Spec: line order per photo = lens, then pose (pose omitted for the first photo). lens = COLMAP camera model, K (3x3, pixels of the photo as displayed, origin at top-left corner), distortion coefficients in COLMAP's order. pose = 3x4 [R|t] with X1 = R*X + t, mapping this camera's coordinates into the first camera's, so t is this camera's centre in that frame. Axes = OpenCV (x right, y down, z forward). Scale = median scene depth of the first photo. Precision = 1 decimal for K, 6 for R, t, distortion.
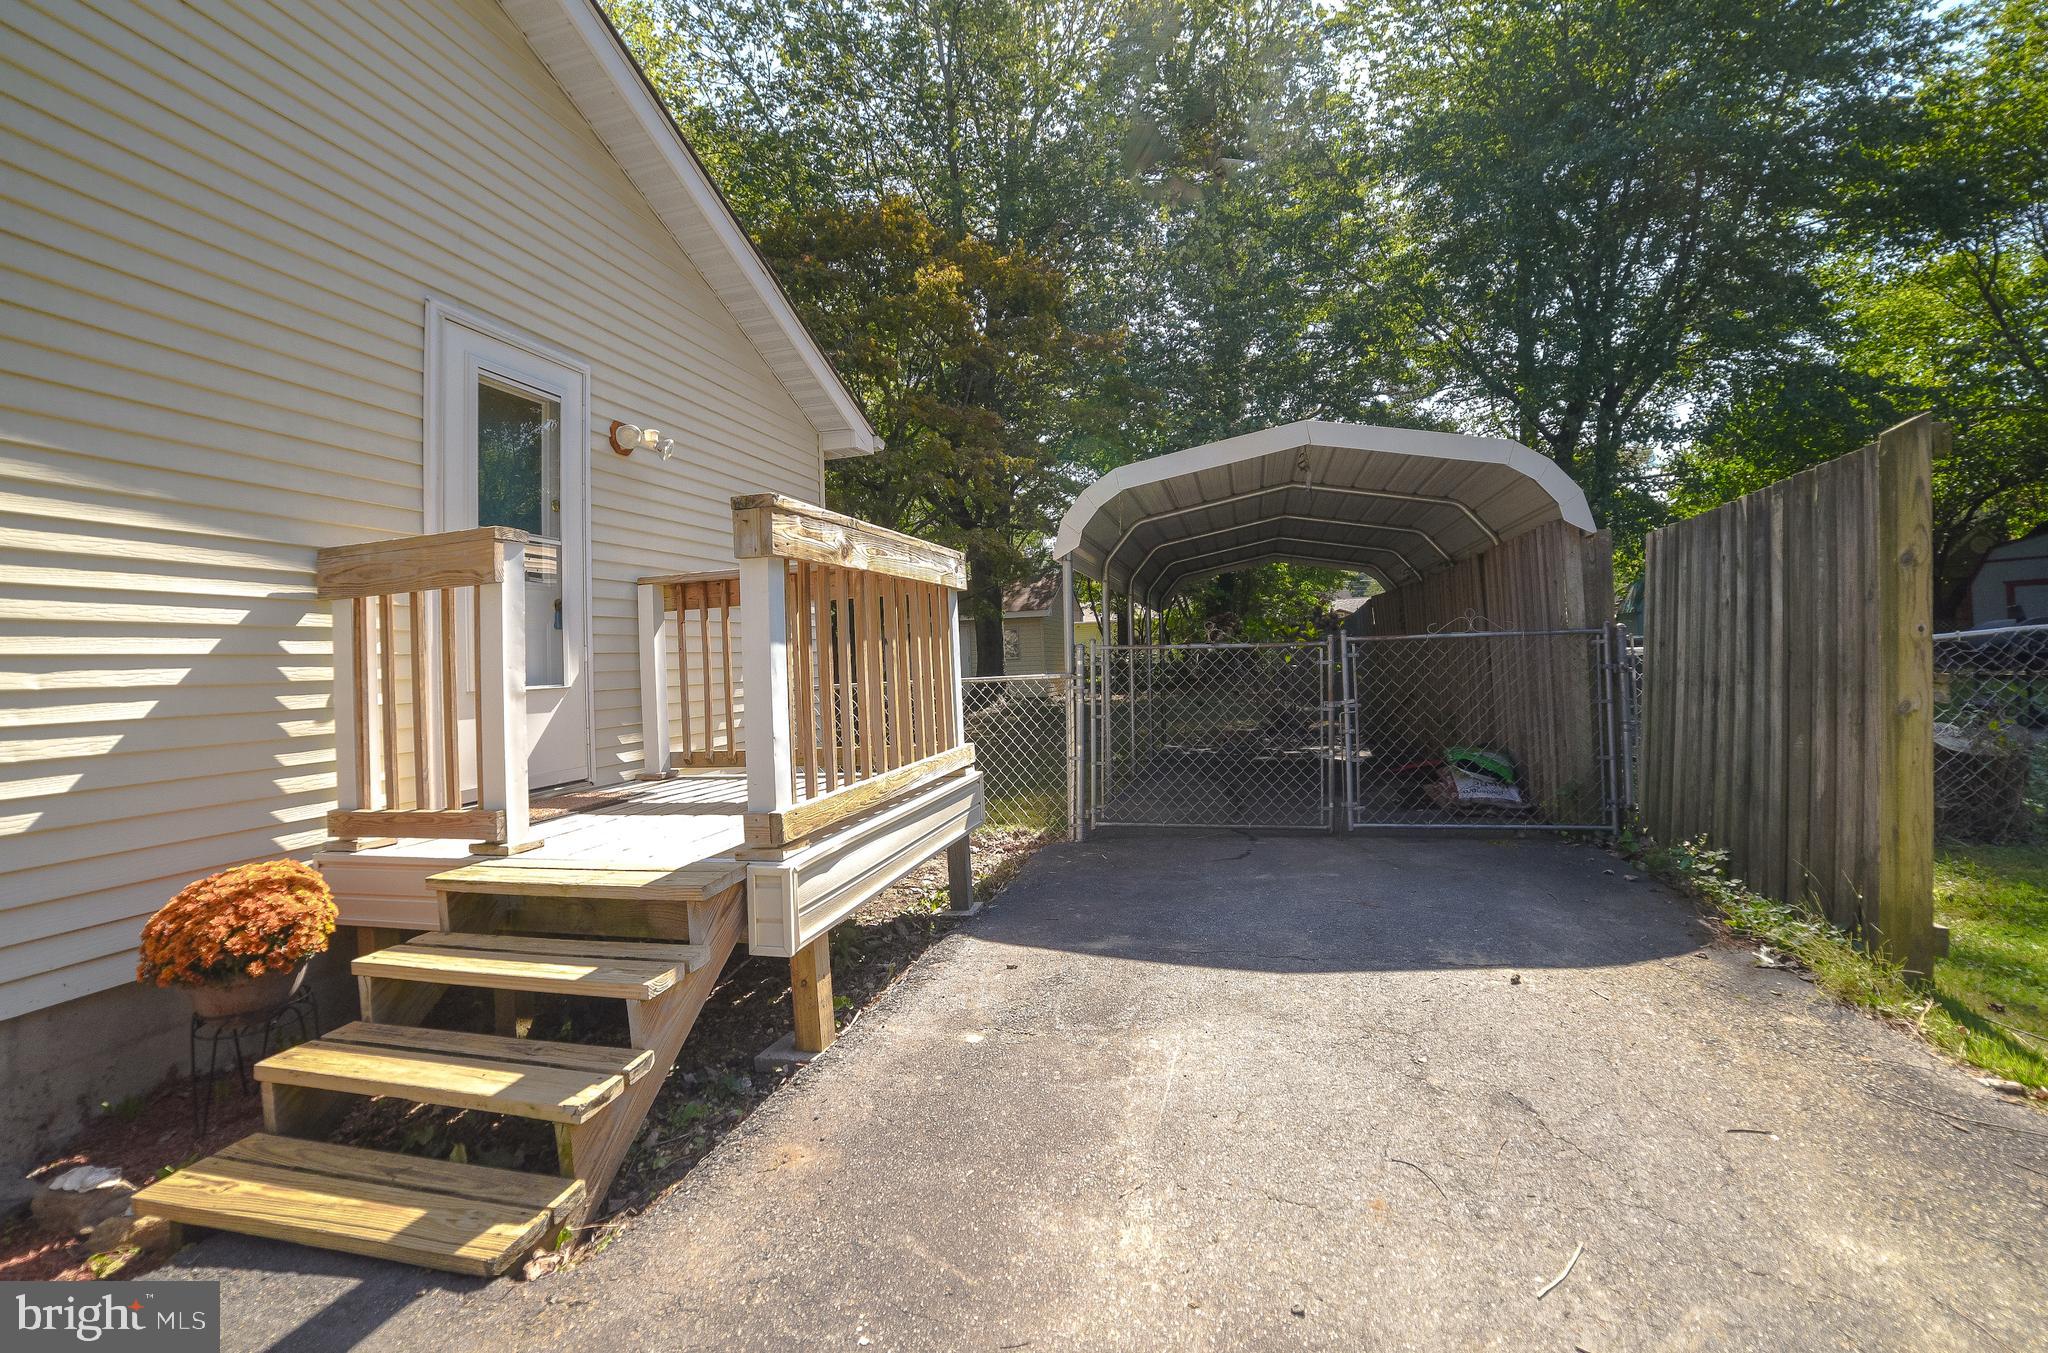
lens RADIAL K [[799.8, 0, 1024.0], [0, 799.8, 676.5], [0, 0, 1]] dist [-0.039377, 0.000025]
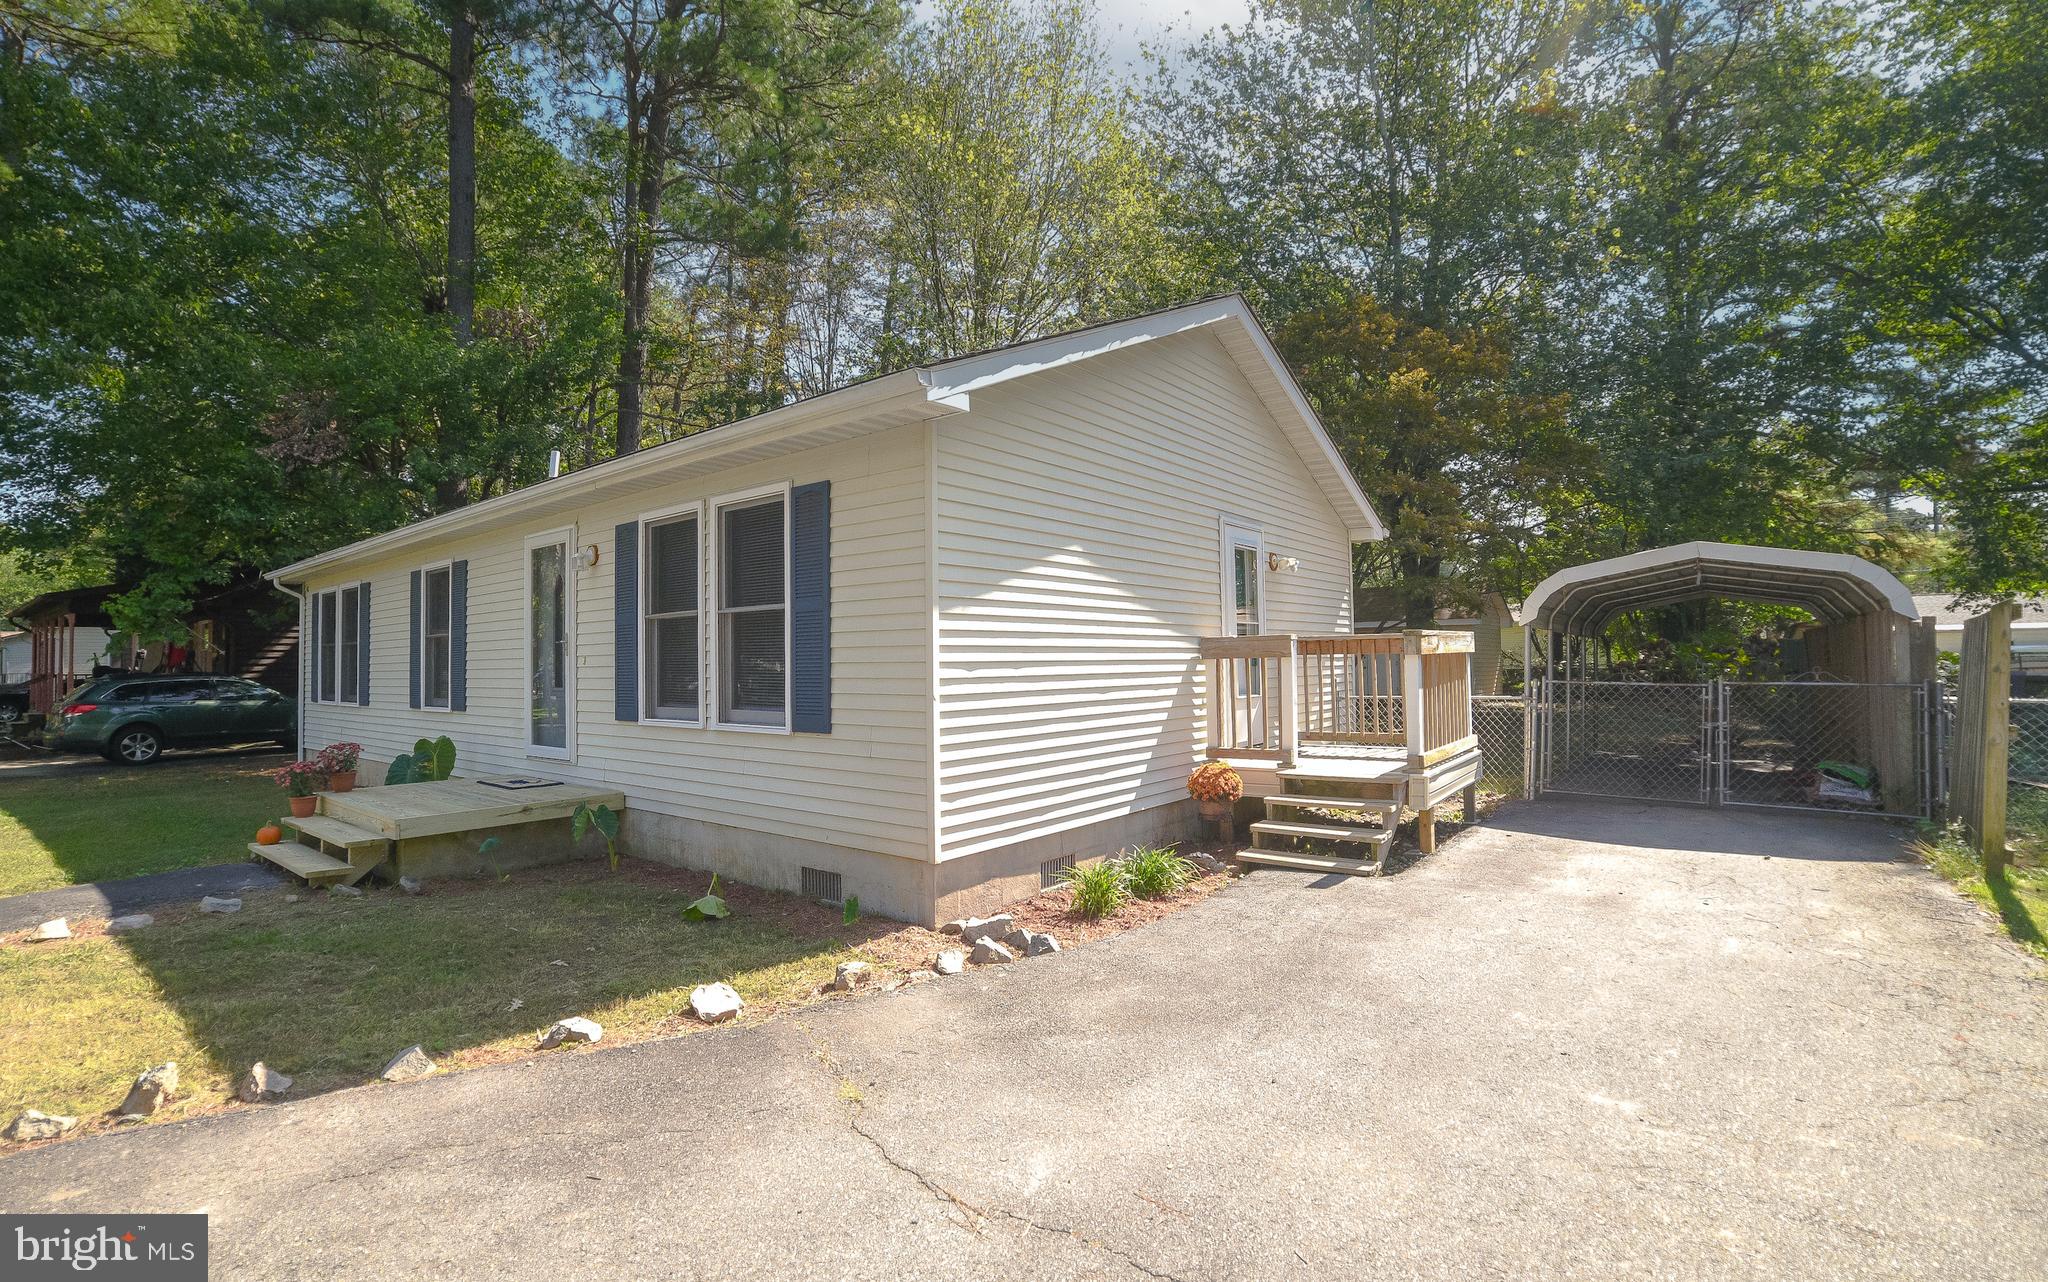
lens RADIAL K [[919.5, 0, 1057.7], [0, 919.5, 641.6], [0, 0, 1]] dist [-0.091999, 0.046536]
pose [[0.929273, 0.025158, -0.368535, -0.179515], [-0.034149, 0.999257, -0.017895, -0.056395], [0.367811, 0.029214, 0.929442, -1.177624]]
